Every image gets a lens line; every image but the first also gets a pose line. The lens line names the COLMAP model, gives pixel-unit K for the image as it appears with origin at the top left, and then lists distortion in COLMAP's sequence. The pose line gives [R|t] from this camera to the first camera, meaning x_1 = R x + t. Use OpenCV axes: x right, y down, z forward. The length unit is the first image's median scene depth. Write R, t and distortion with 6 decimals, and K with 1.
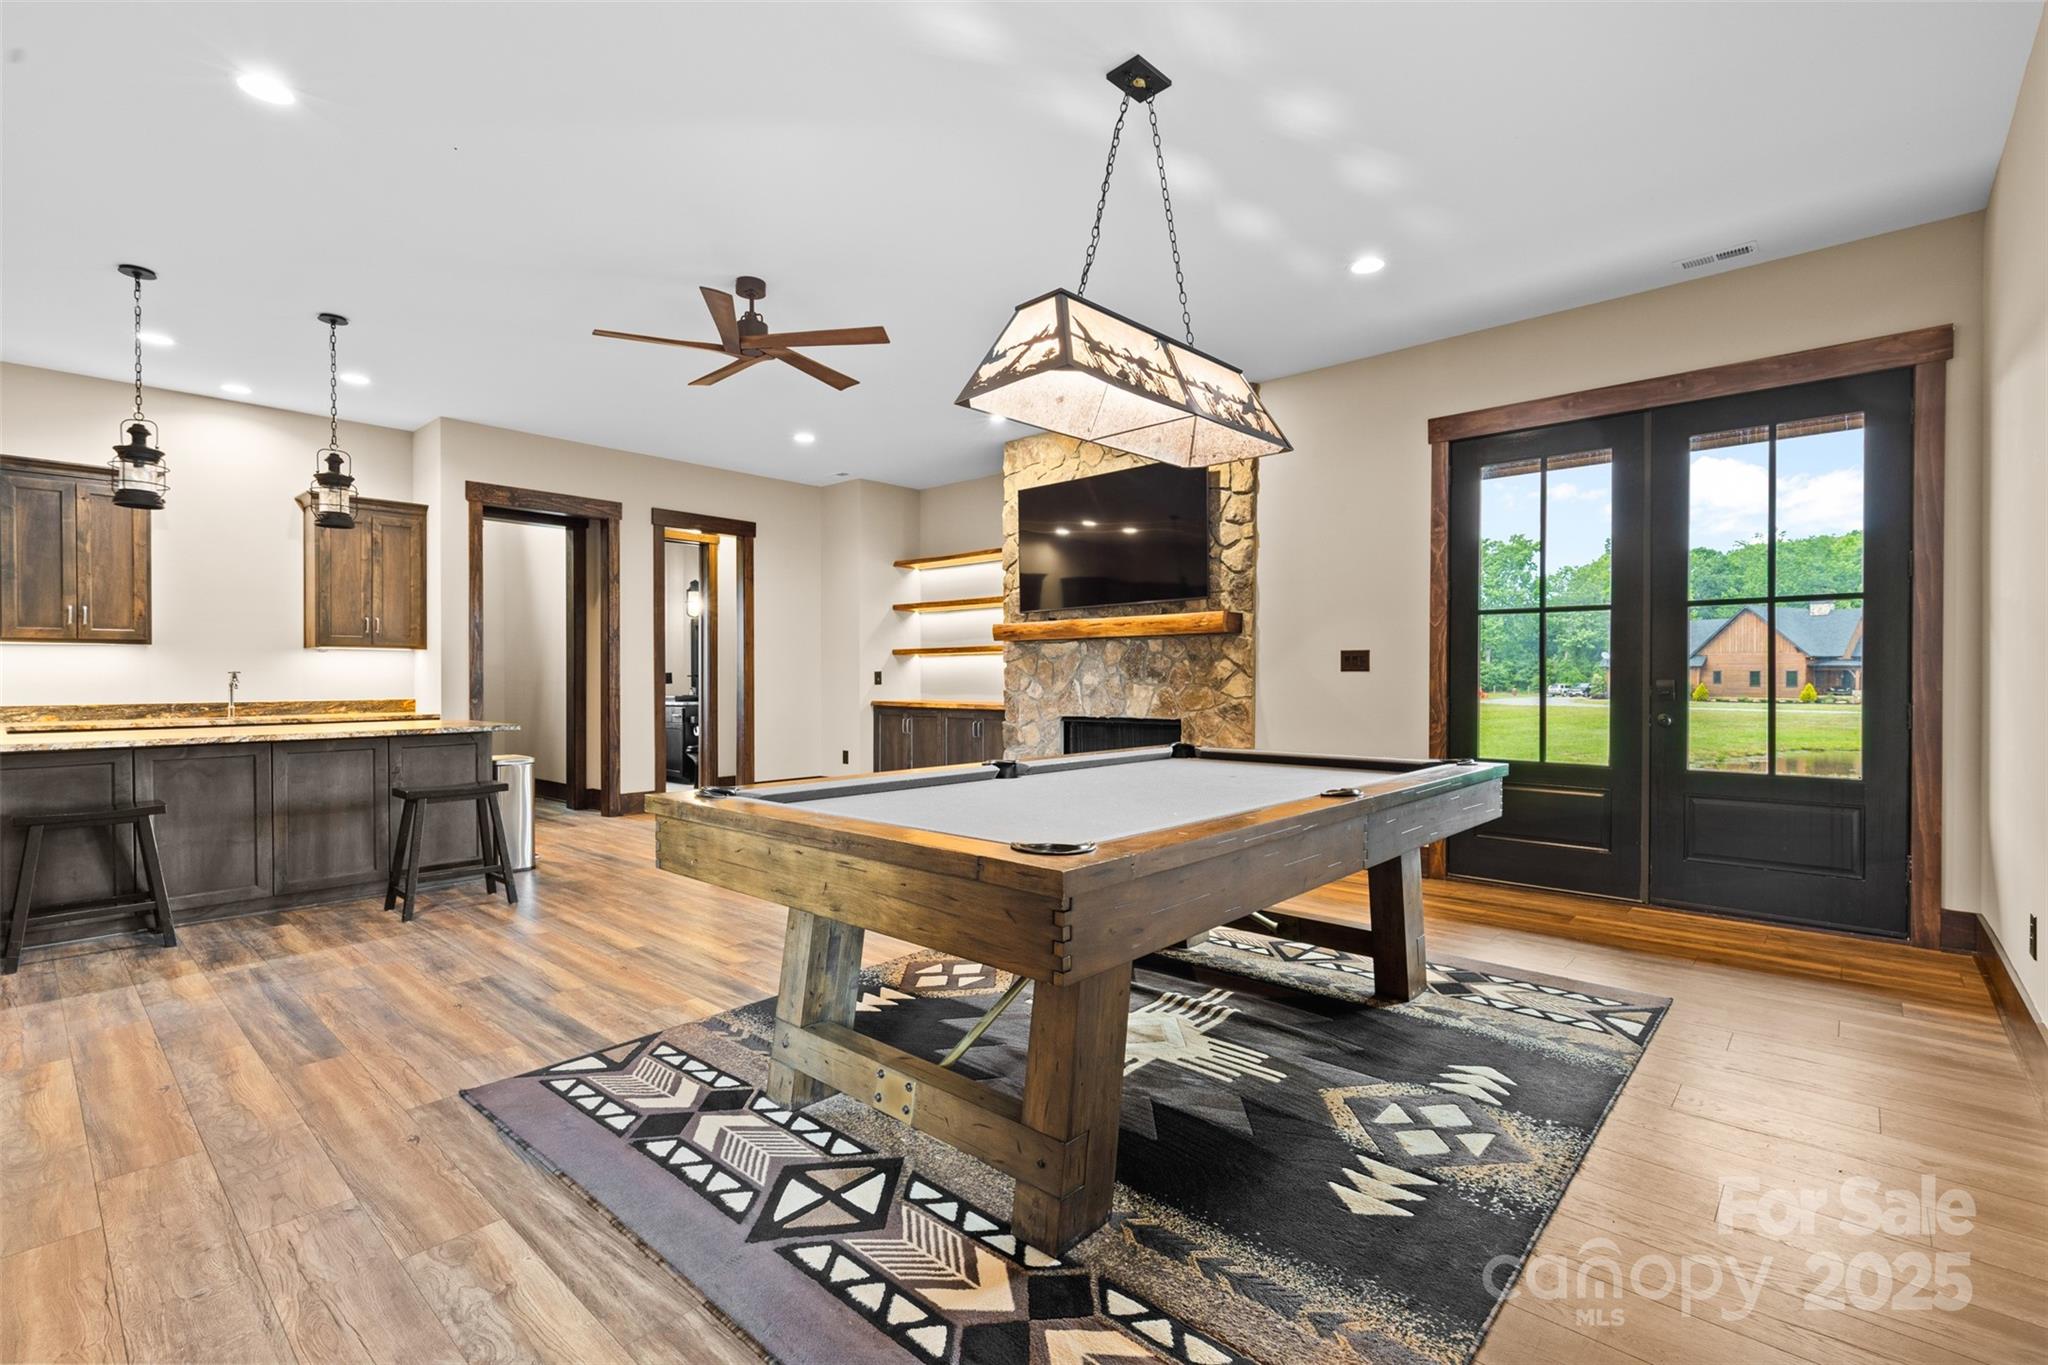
lens RADIAL K [[919.3, 0, 1019.9], [0, 919.3, 680.5], [0, 0, 1]] dist [0.009366, -0.002934]
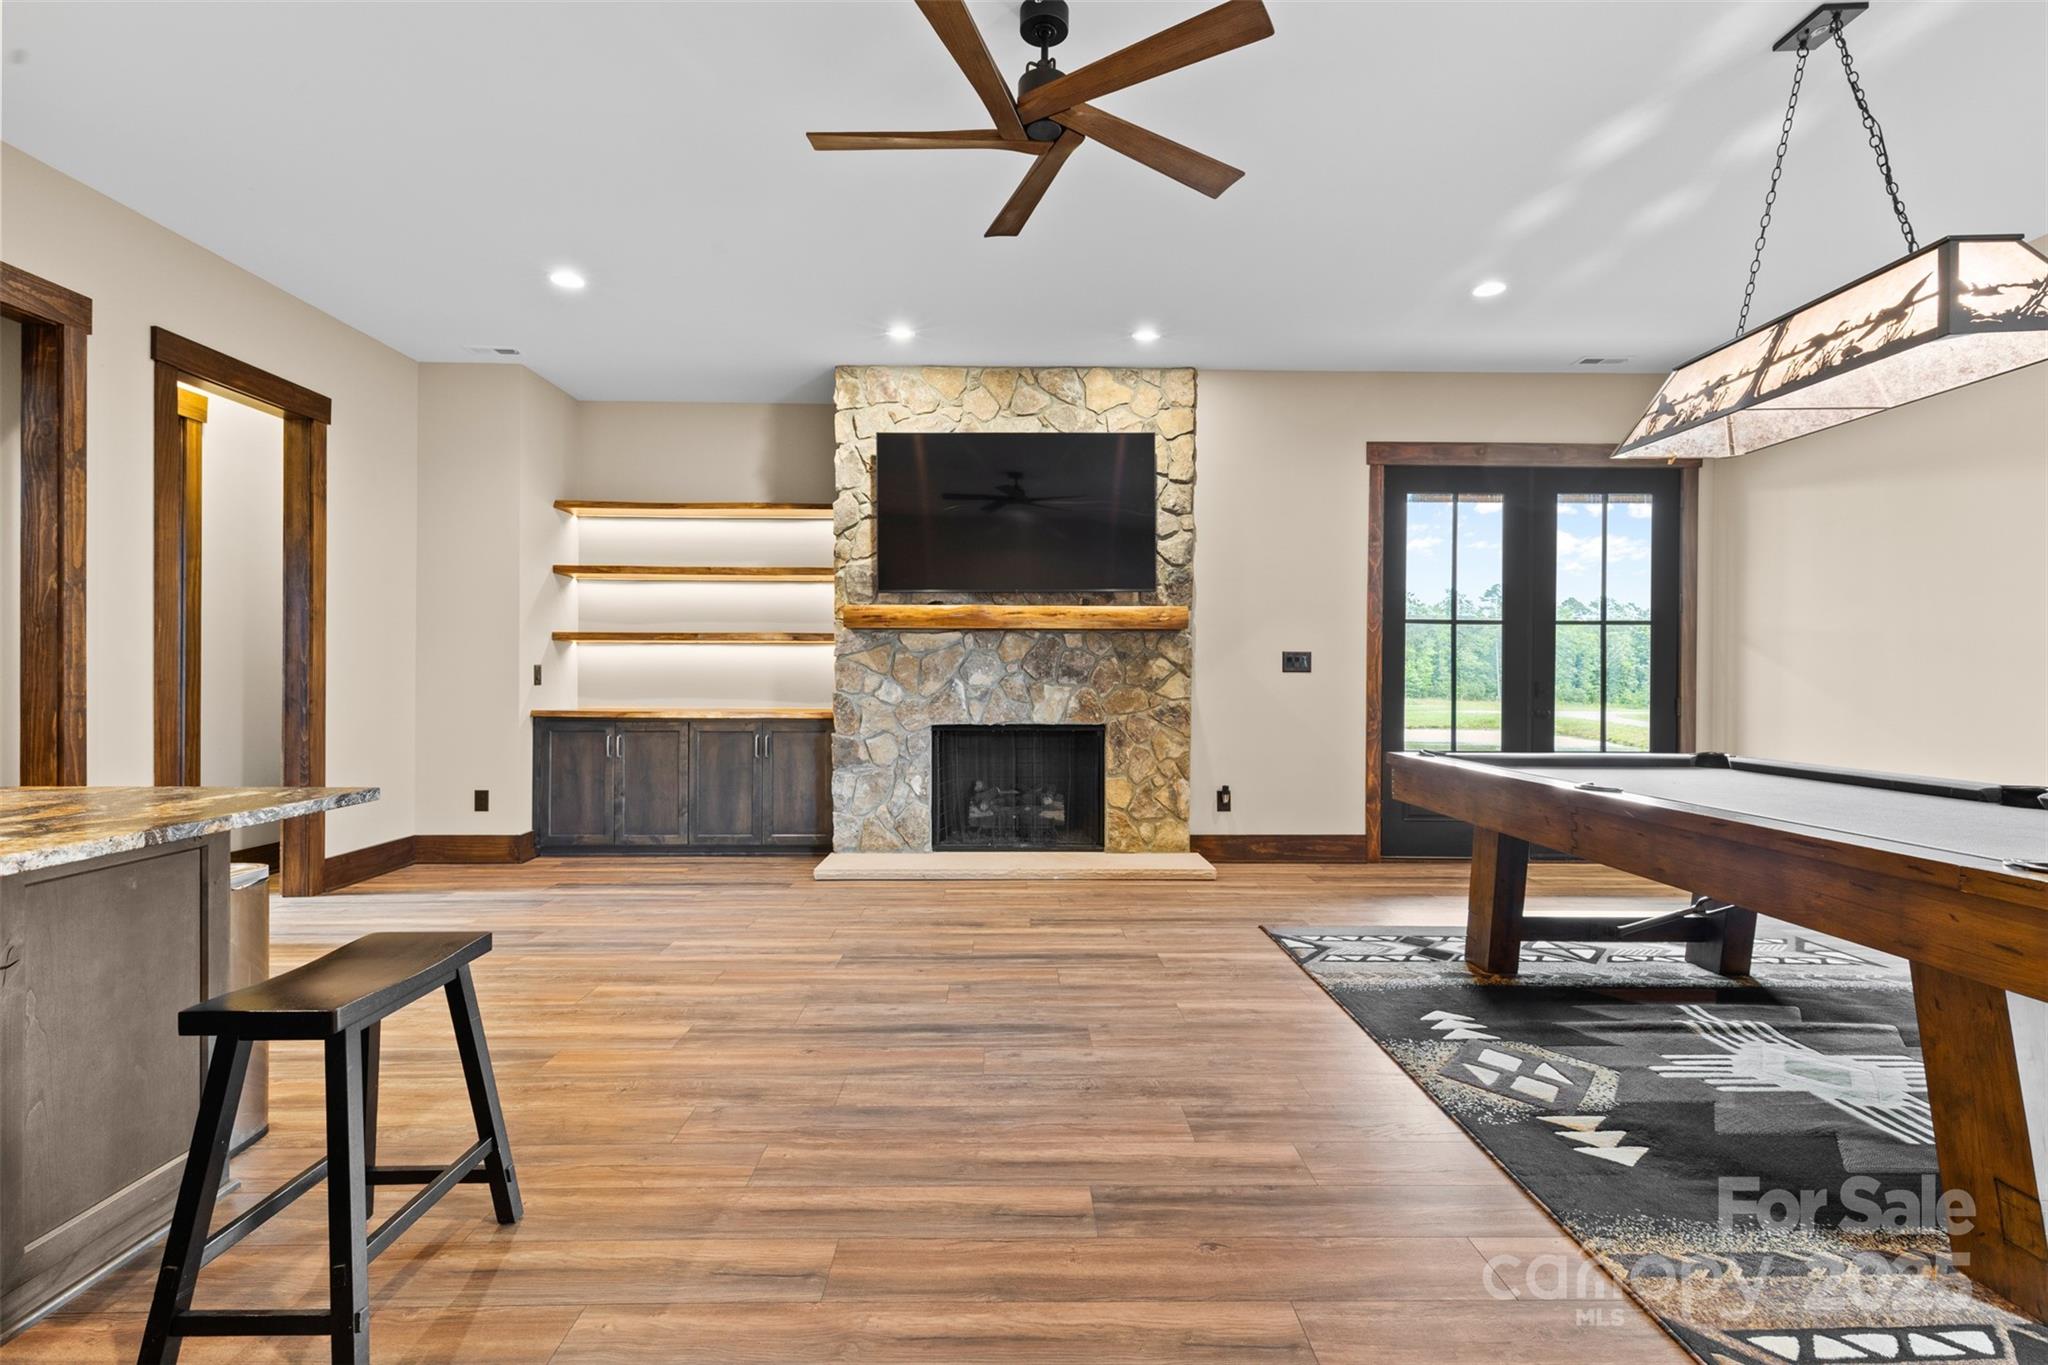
lens RADIAL K [[919.3, 0, 1021.9], [0, 919.3, 675.1], [0, 0, 1]] dist [0.009366, -0.002934]
pose [[0.728563, 0.004944, 0.684961, -0.512668], [-0.003772, 0.999988, -0.003205, -0.002243], [-0.684969, -0.000249, 0.728573, 0.416739]]
